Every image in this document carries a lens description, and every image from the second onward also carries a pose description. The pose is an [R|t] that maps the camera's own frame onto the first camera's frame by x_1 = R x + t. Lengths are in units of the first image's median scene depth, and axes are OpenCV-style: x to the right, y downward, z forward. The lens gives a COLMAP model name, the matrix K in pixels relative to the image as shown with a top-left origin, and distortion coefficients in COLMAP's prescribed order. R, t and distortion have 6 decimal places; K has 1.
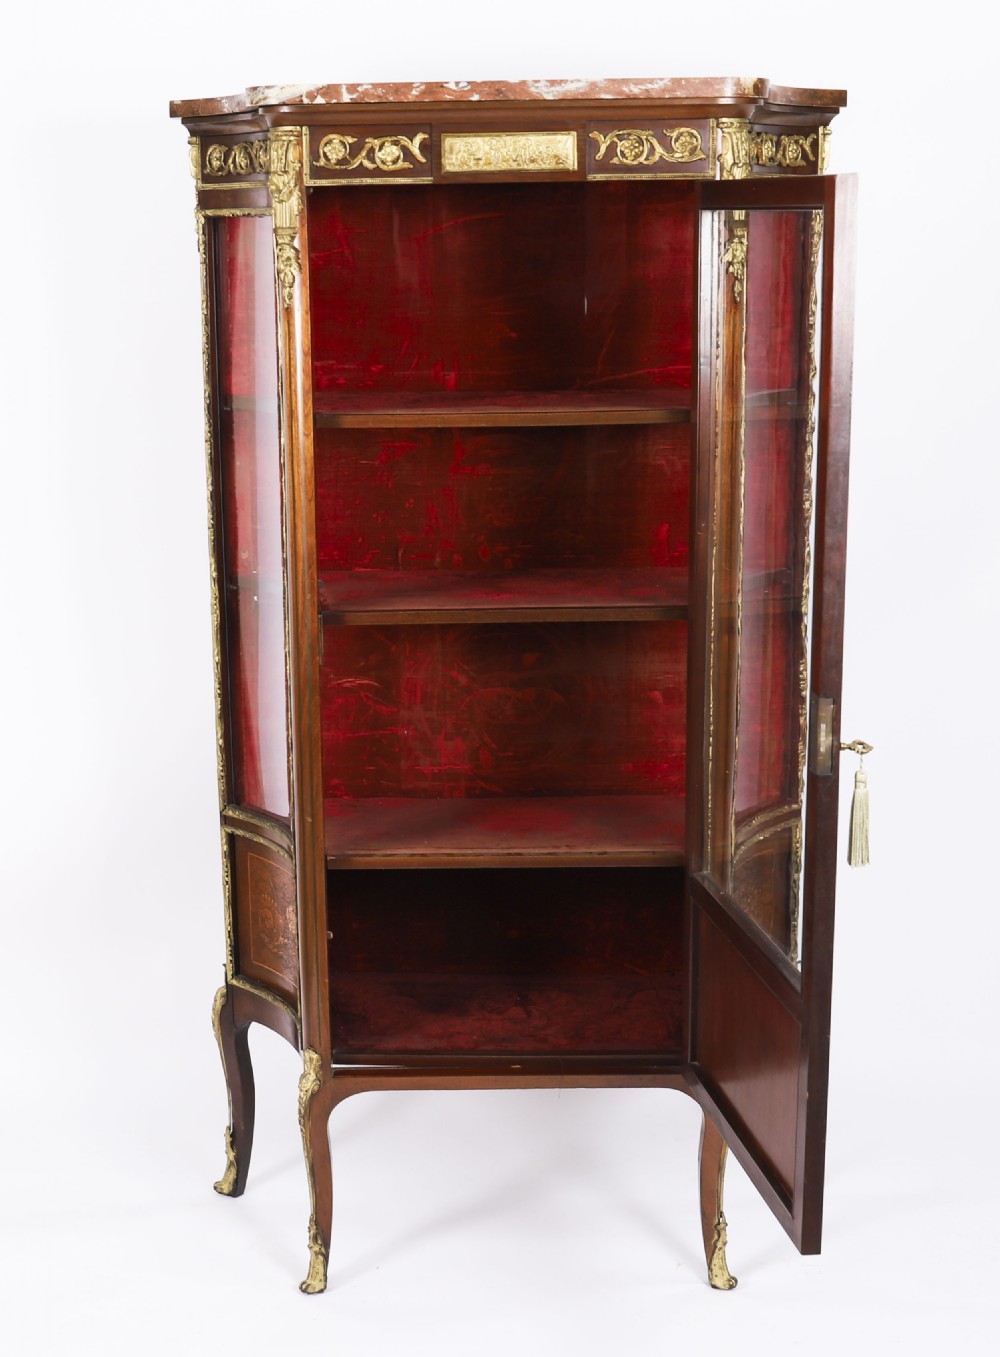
lens RADIAL K [[1976.4, 0, 434.2], [0, 1976.4, 711.5], [0, 0, 1]] dist [-0.070240, 0.000000]
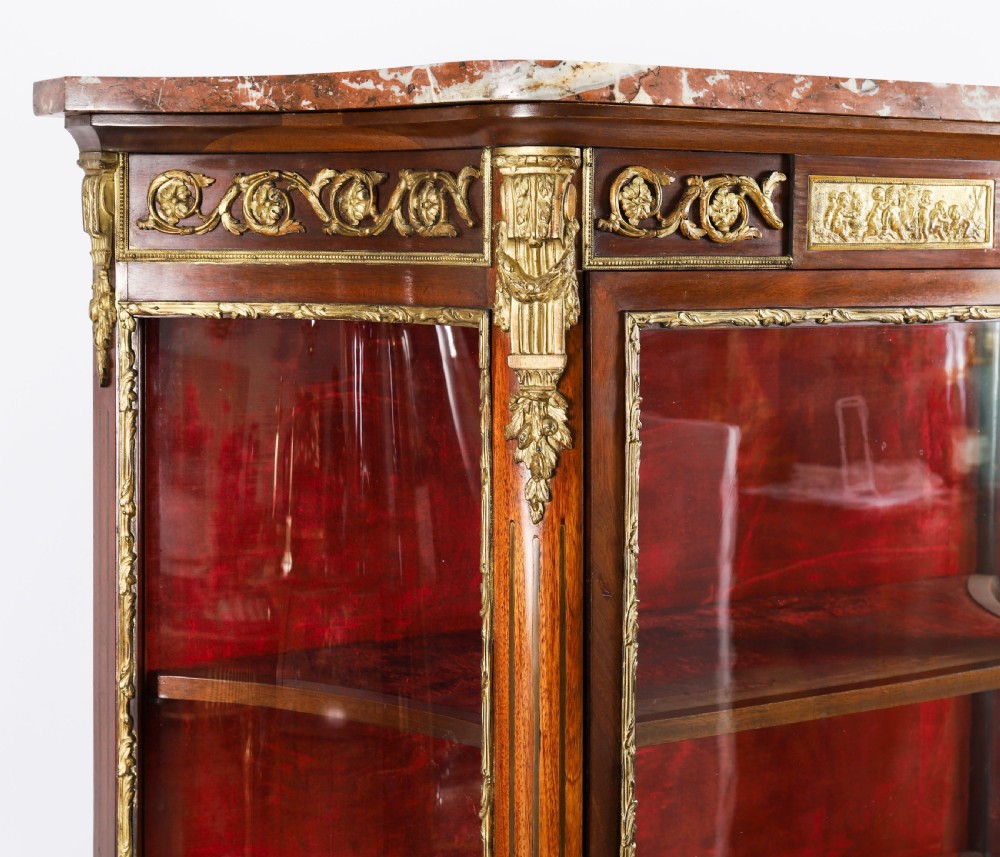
lens RADIAL K [[2000.9, 0, 547.4], [0, 2000.9, 397.4], [0, 0, 1]] dist [0.029422, 0.000000]
pose [[0.822453, -0.023932, 0.568329, -0.334514], [0.121688, 0.983387, -0.134689, -0.163388], [-0.555665, 0.179934, 0.811702, 0.583316]]
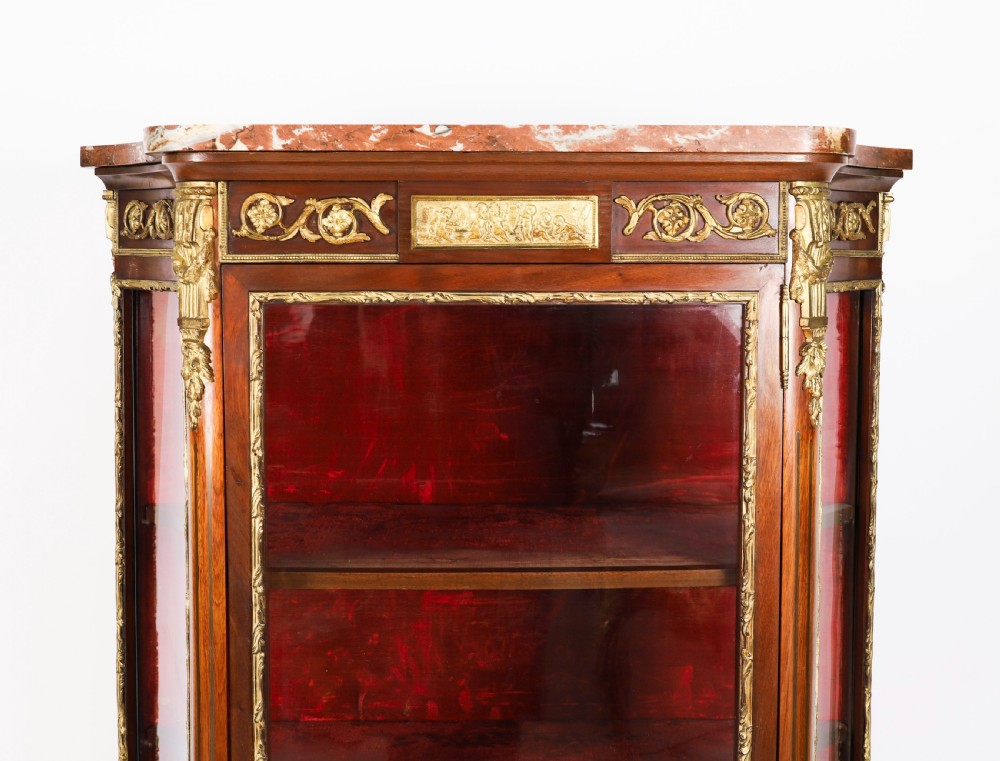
lens RADIAL K [[1301.6, 0, 503.7], [0, 1301.6, 317.0], [0, 0, 1]] dist [-0.040378, 0.000000]
pose [[0.998613, 0.014689, 0.050566, 0.013339], [-0.005118, 0.982833, -0.184425, -0.152967], [-0.052407, 0.183910, 0.981545, 0.506612]]
